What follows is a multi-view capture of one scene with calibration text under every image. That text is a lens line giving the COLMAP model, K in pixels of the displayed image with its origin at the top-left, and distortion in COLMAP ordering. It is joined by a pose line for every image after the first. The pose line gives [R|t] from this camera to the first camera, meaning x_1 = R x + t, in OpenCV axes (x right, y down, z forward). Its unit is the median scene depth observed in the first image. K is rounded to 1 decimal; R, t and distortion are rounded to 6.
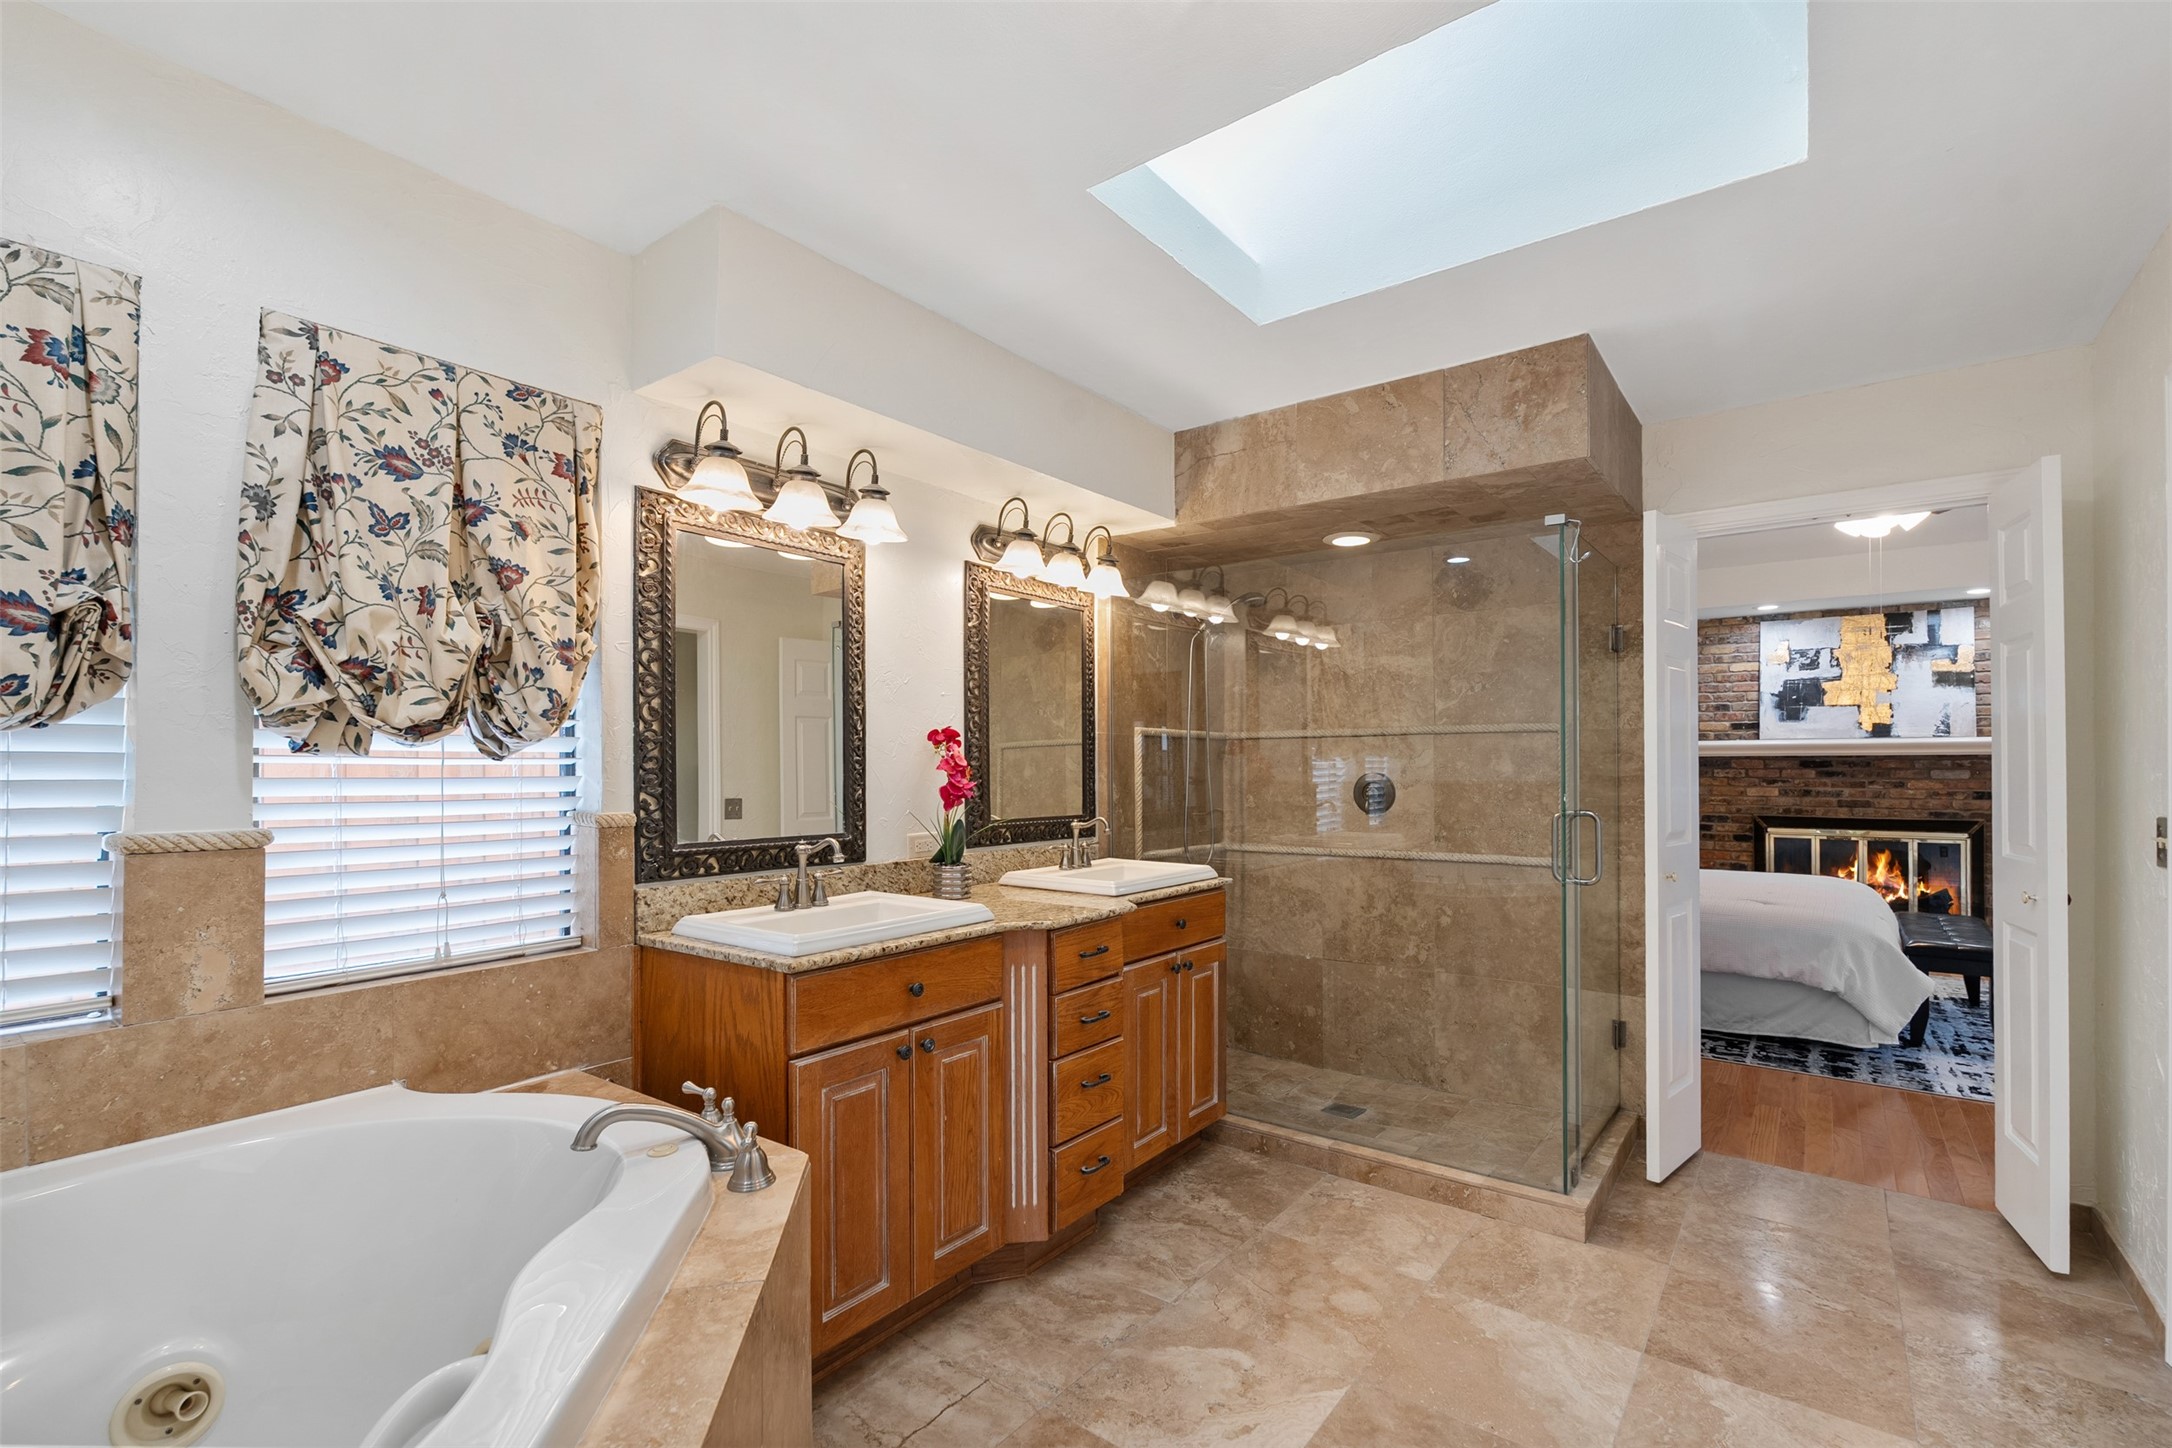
lens RADIAL K [[952.4, 0, 1125.0], [0, 952.4, 756.9], [0, 0, 1]] dist [-0.008423, -0.000240]
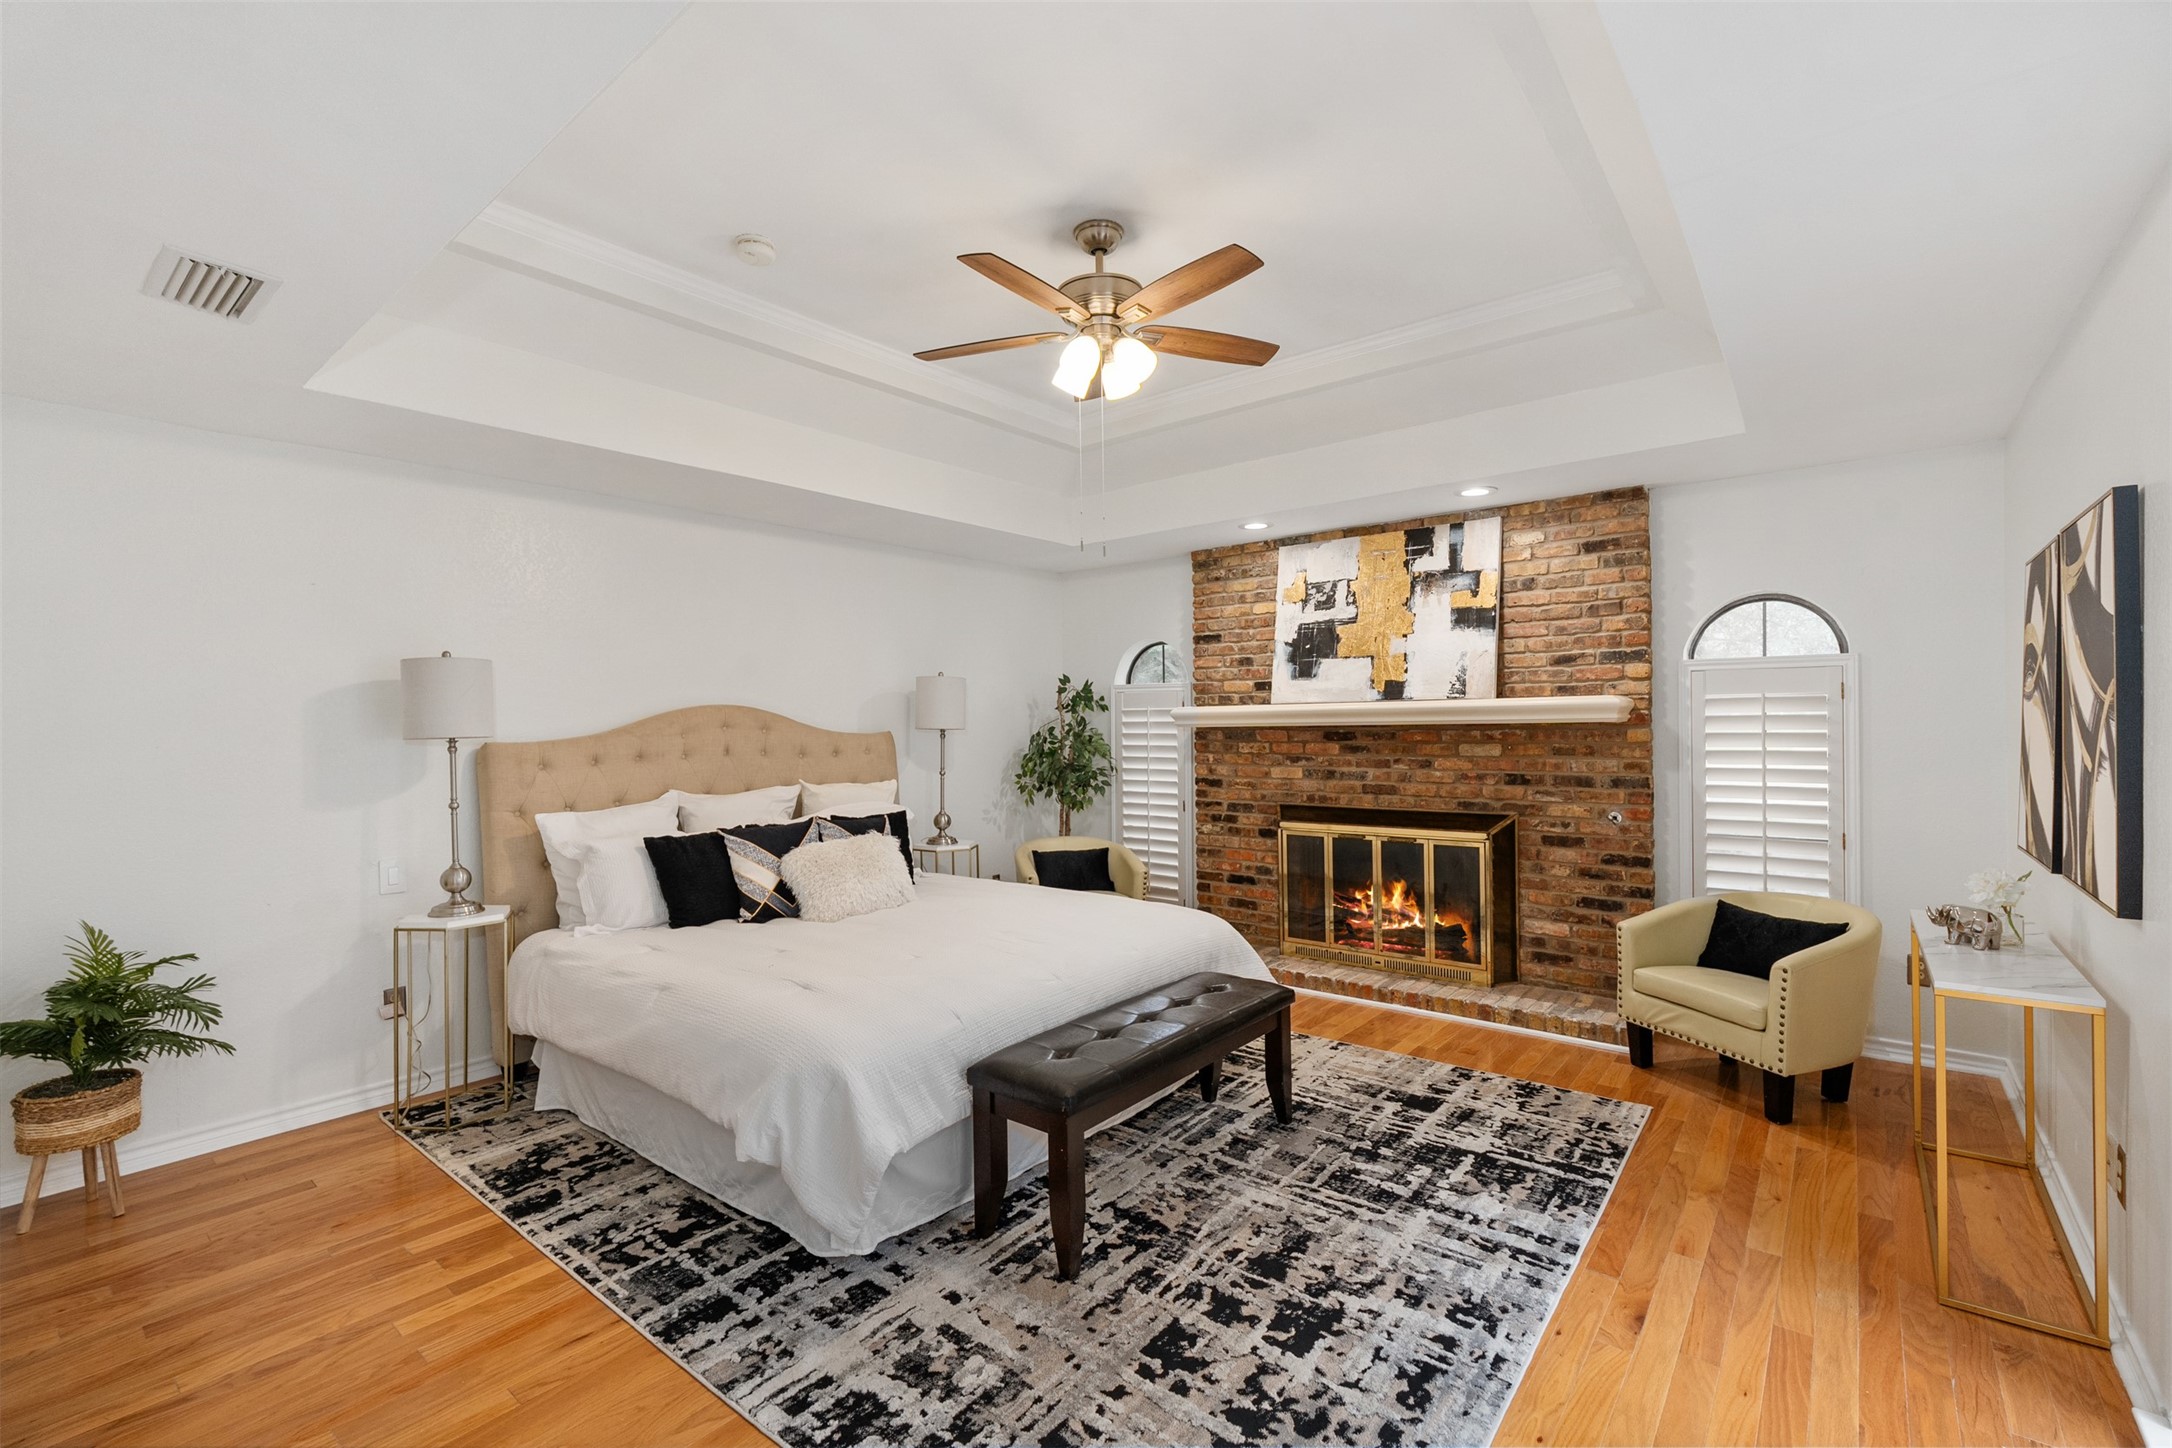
lens RADIAL K [[952.4, 0, 1086.1], [0, 952.4, 725.3], [0, 0, 1]] dist [-0.008423, -0.000240]
pose [[0.999268, -0.016195, -0.034654, 0.594219], [0.016690, 0.999762, 0.014032, -0.015531], [0.034419, -0.014600, 0.999301, 0.261749]]
